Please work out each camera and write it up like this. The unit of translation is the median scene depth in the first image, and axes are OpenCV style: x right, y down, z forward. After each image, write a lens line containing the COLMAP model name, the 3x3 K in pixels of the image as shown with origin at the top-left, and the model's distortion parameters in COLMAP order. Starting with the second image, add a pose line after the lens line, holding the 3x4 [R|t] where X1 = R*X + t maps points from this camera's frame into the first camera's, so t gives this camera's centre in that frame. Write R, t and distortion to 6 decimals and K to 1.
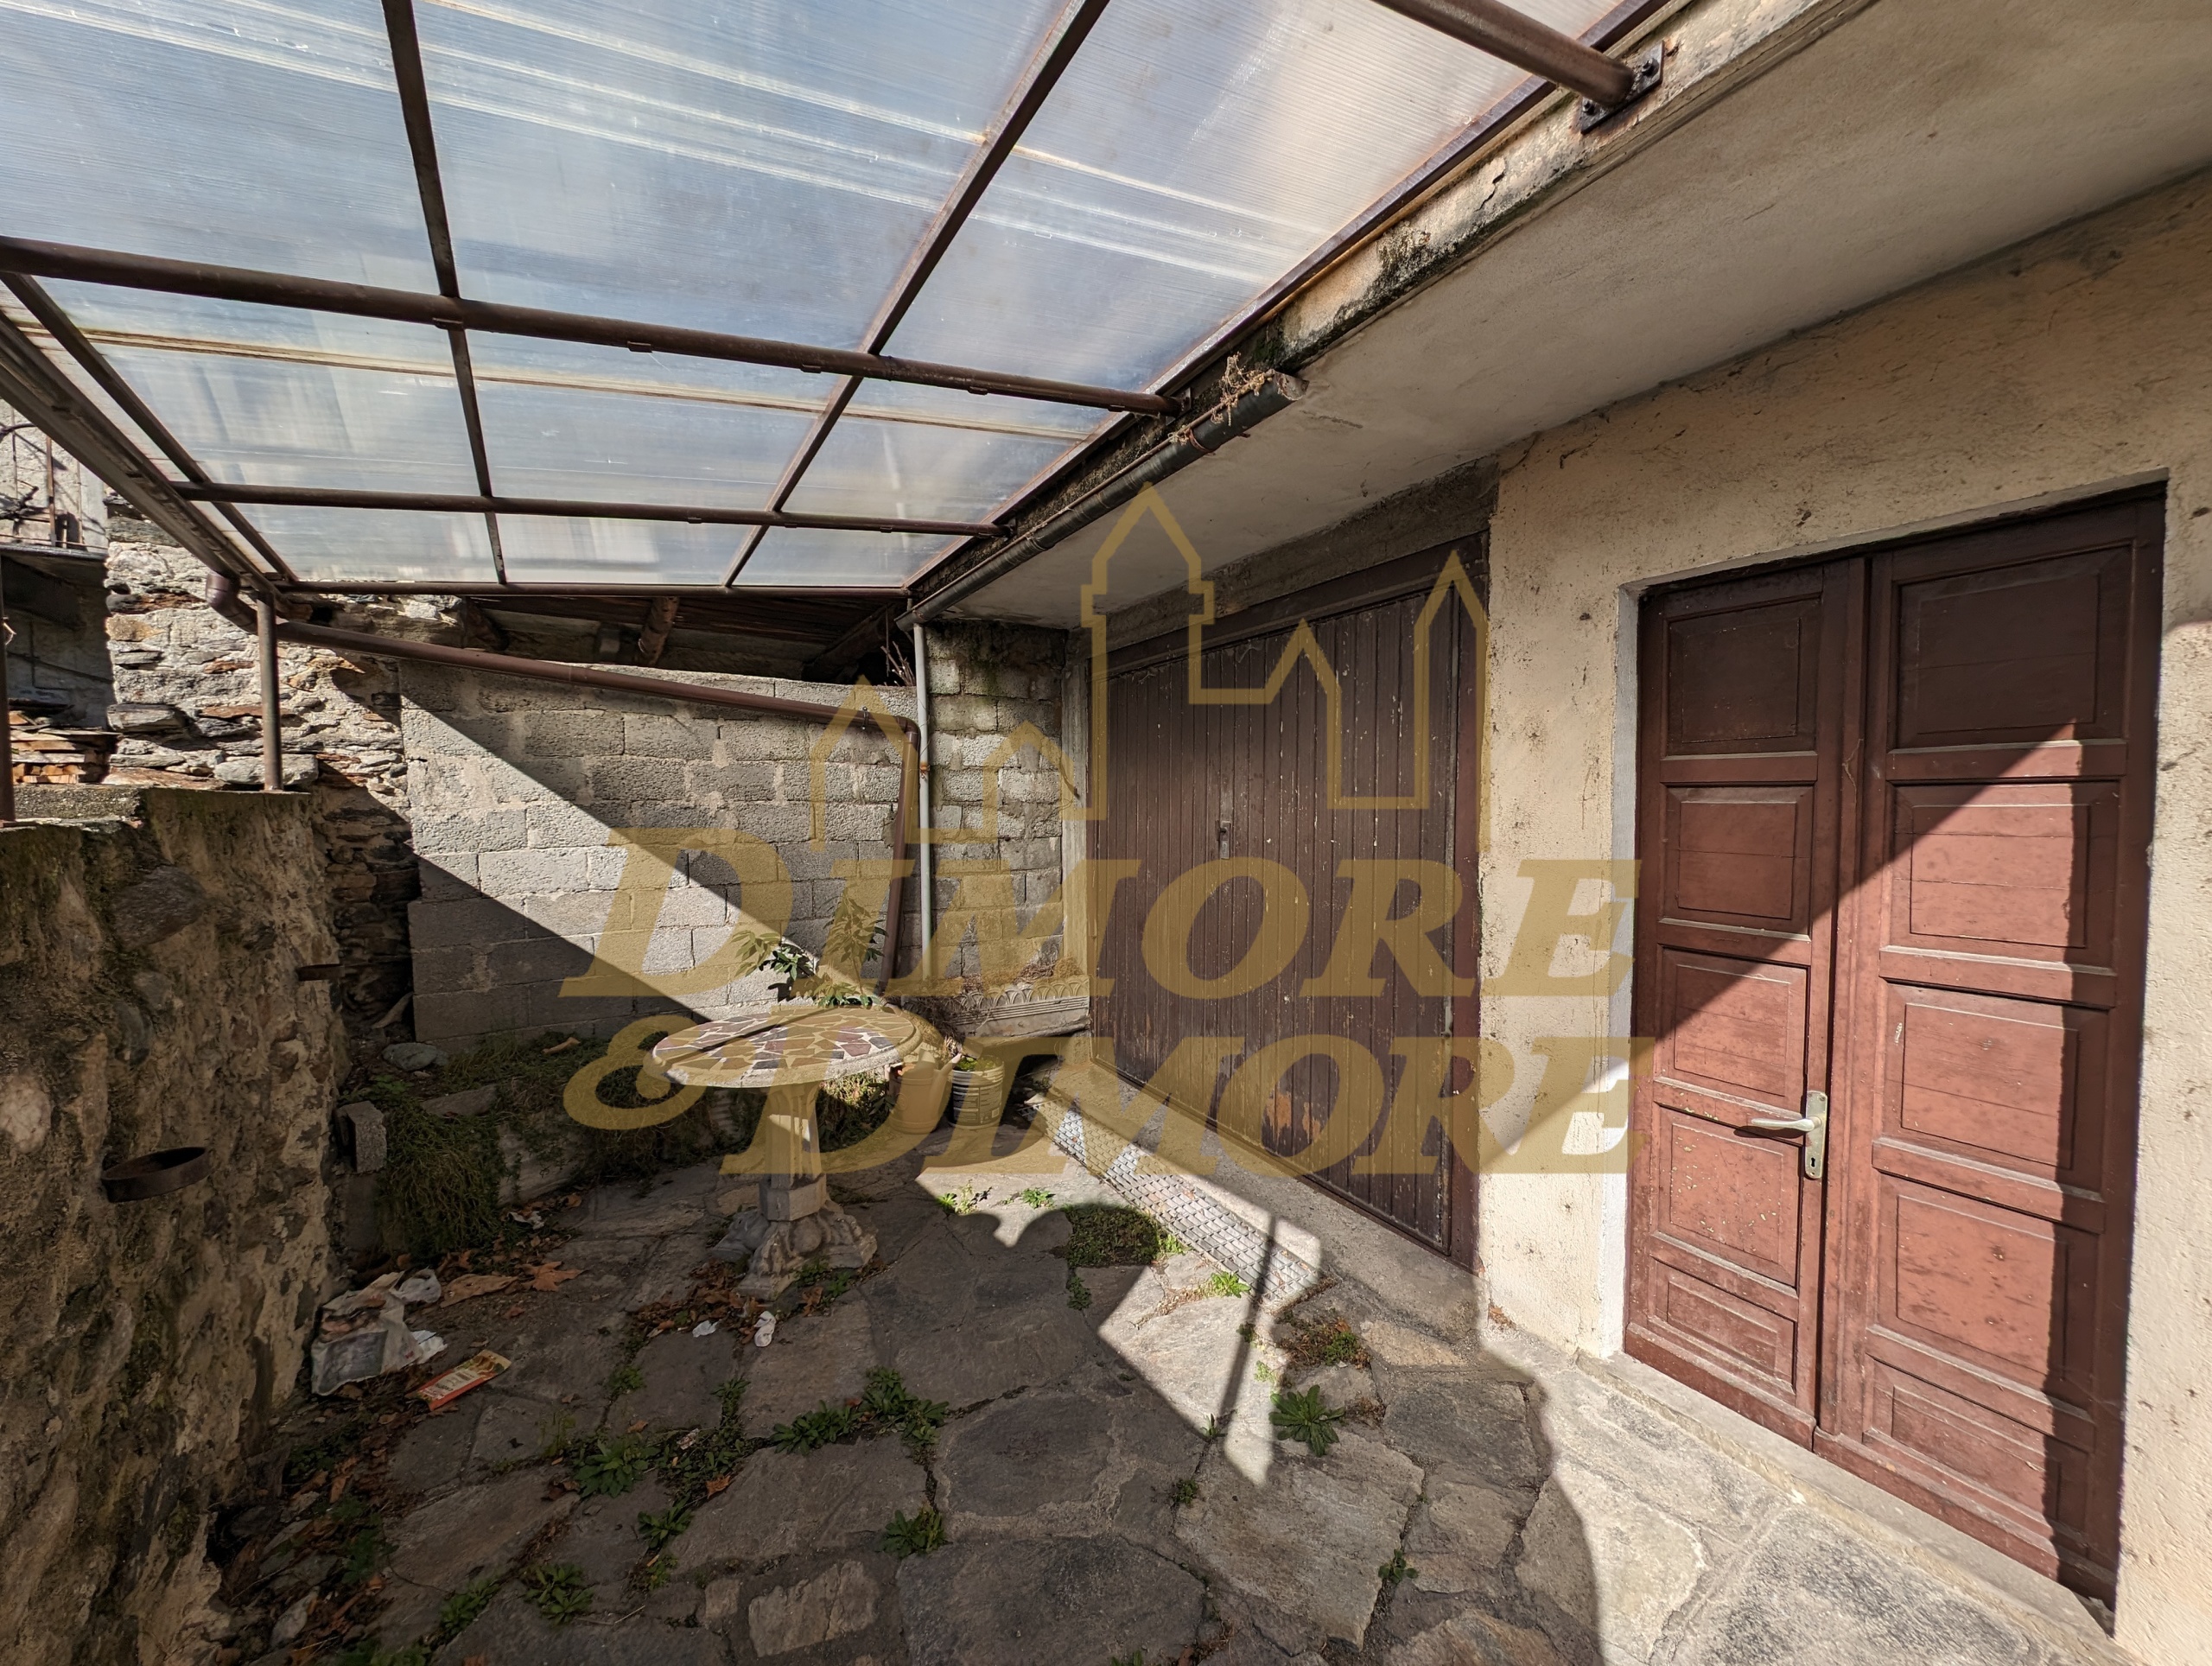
lens RADIAL K [[827.9, 0, 1106.0], [0, 827.9, 833.0], [0, 0, 1]] dist [0.000023, 0.000051]
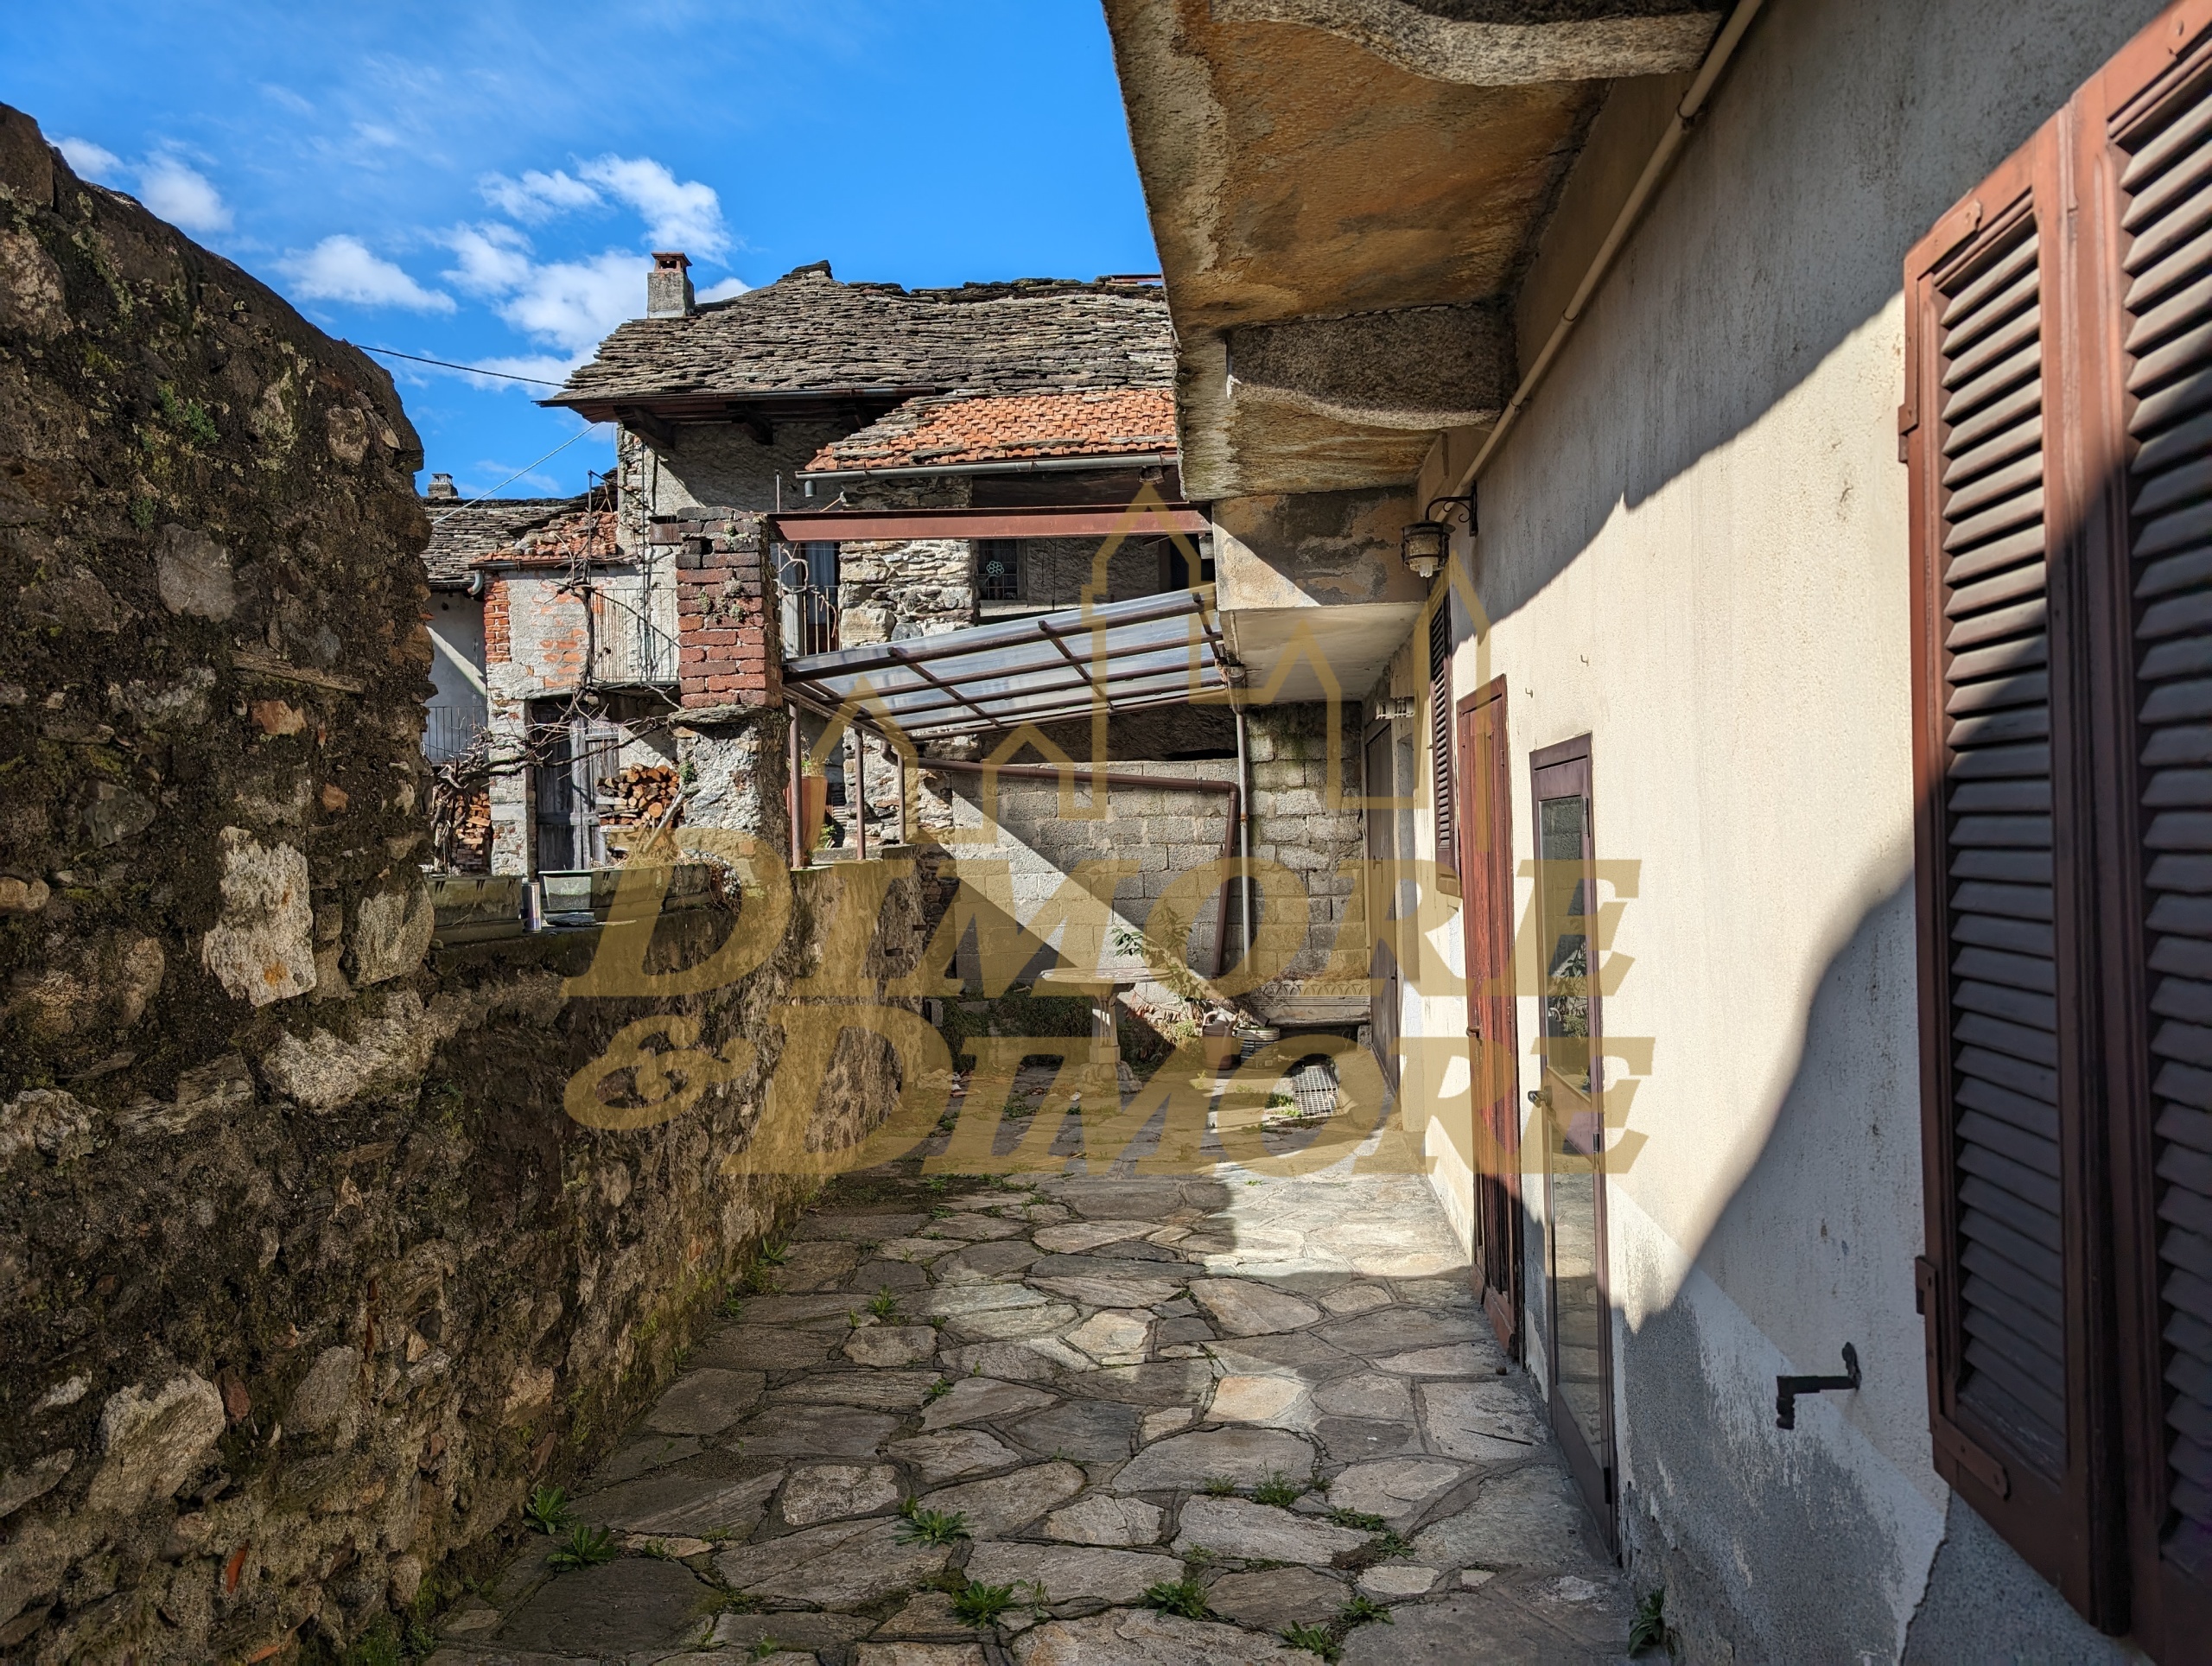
lens RADIAL K [[1552.5, 0, 1106.0], [0, 1552.5, 833.0], [0, 0, 1]] dist [0.119948, 0.000131]
pose [[0.806399, -0.019871, -0.591038, 1.202745], [-0.002036, 0.999336, -0.036375, 0.043852], [0.591369, 0.030536, 0.805823, -1.296528]]
